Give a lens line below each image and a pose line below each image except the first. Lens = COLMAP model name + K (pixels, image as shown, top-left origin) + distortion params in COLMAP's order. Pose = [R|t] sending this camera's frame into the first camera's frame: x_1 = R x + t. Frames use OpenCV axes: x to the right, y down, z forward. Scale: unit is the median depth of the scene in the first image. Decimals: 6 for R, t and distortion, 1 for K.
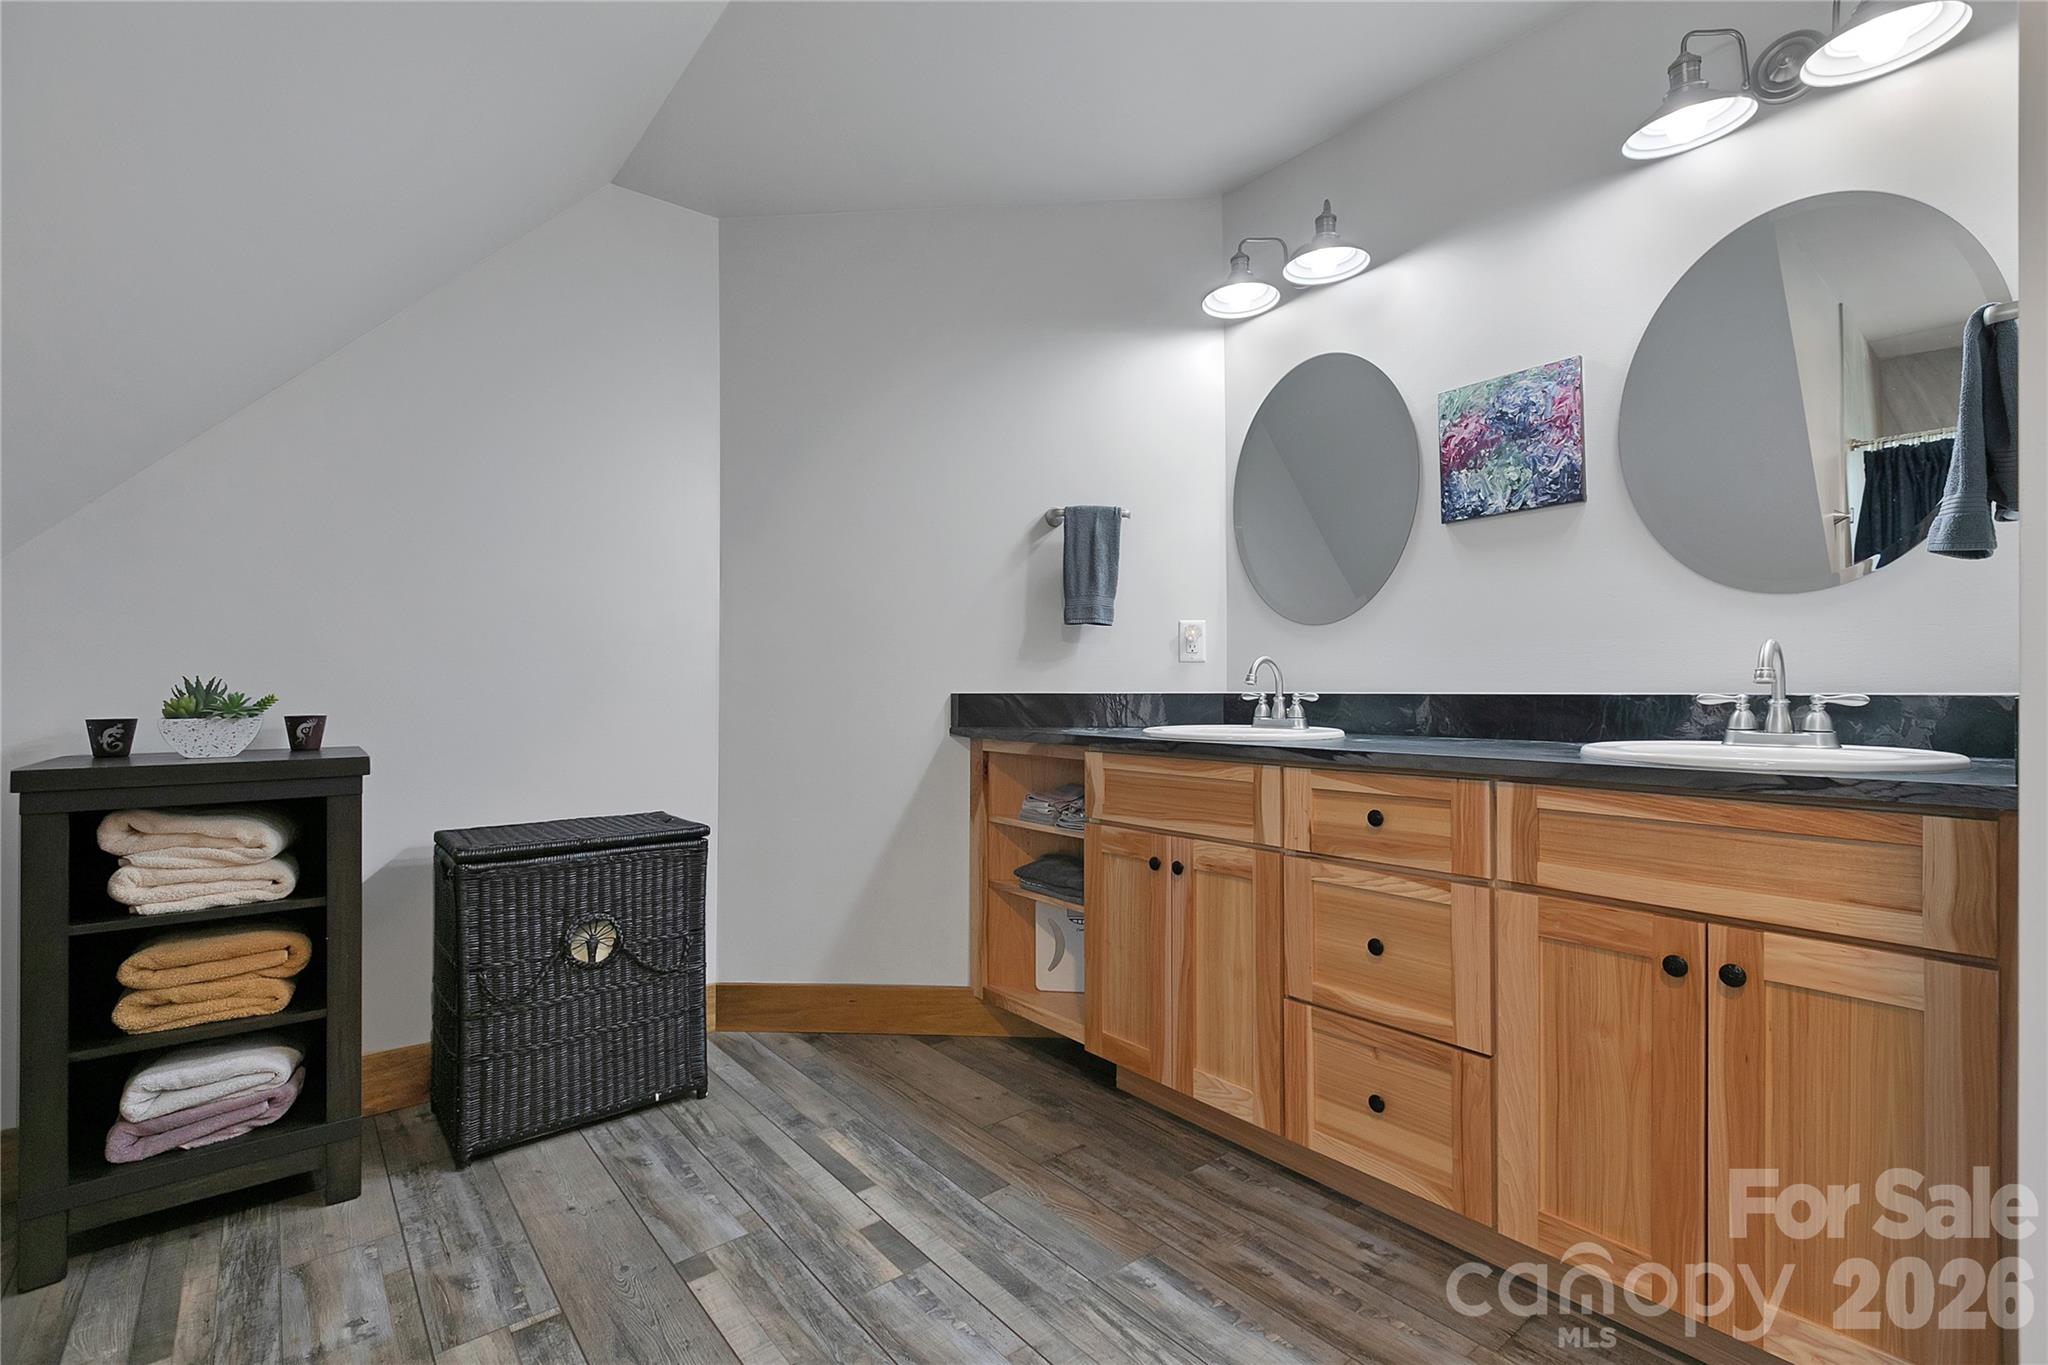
lens RADIAL K [[930.4, 0, 1027.5], [0, 930.4, 683.4], [0, 0, 1]] dist [0.003425, -0.000183]
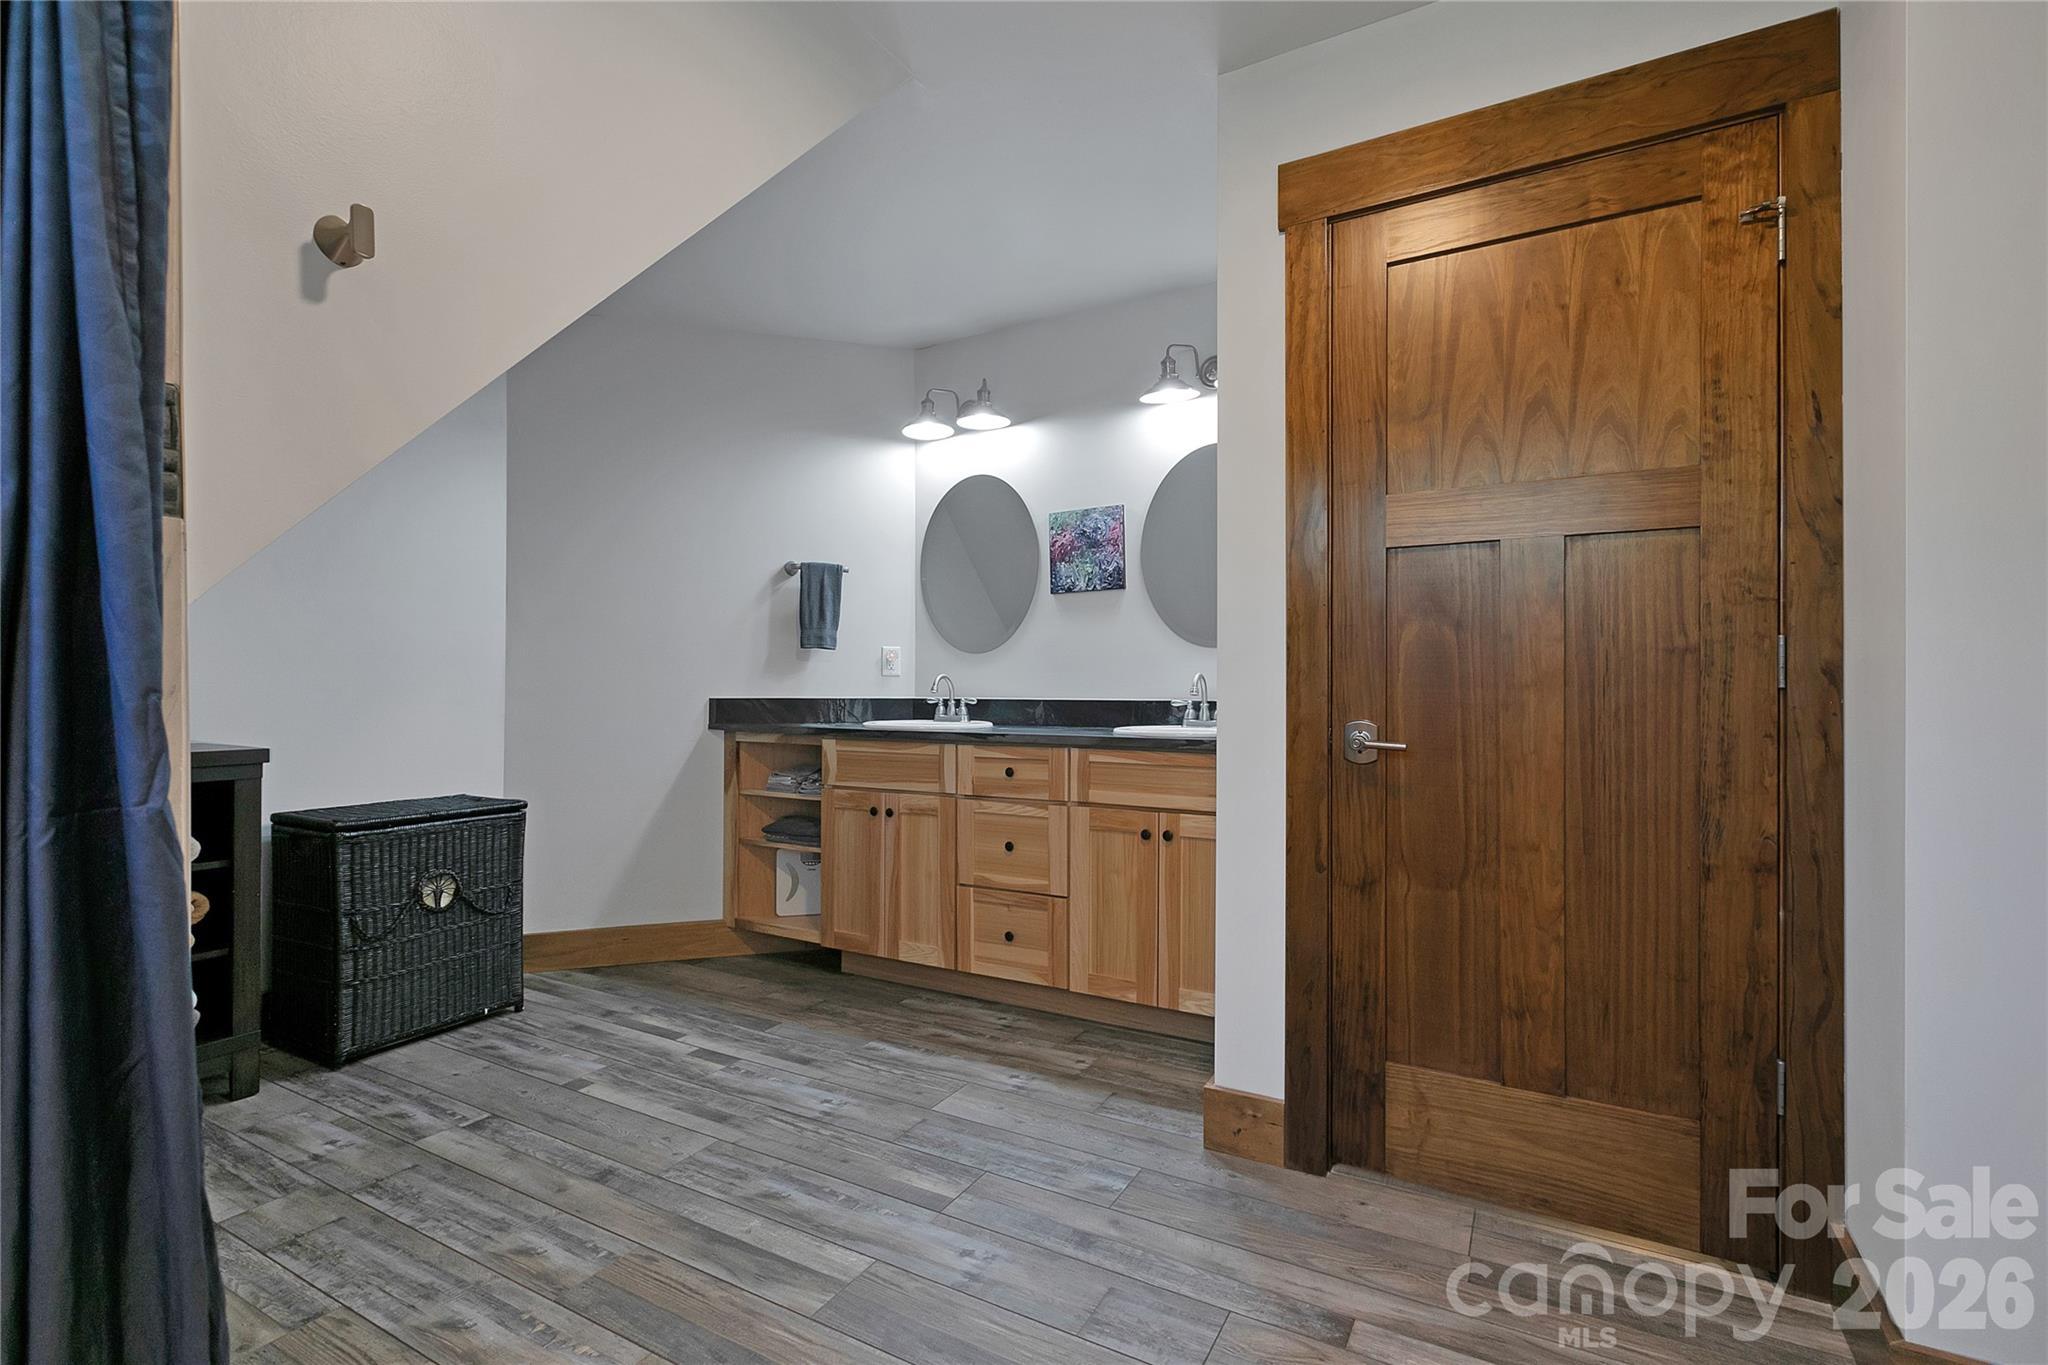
lens RADIAL K [[930.4, 0, 1030.3], [0, 930.4, 686.0], [0, 0, 1]] dist [0.003425, -0.000183]
pose [[0.932952, 0.006102, 0.359950, -0.173956], [-0.006873, 0.999976, 0.000862, -0.013644], [-0.359936, -0.003278, 0.932971, -0.510294]]
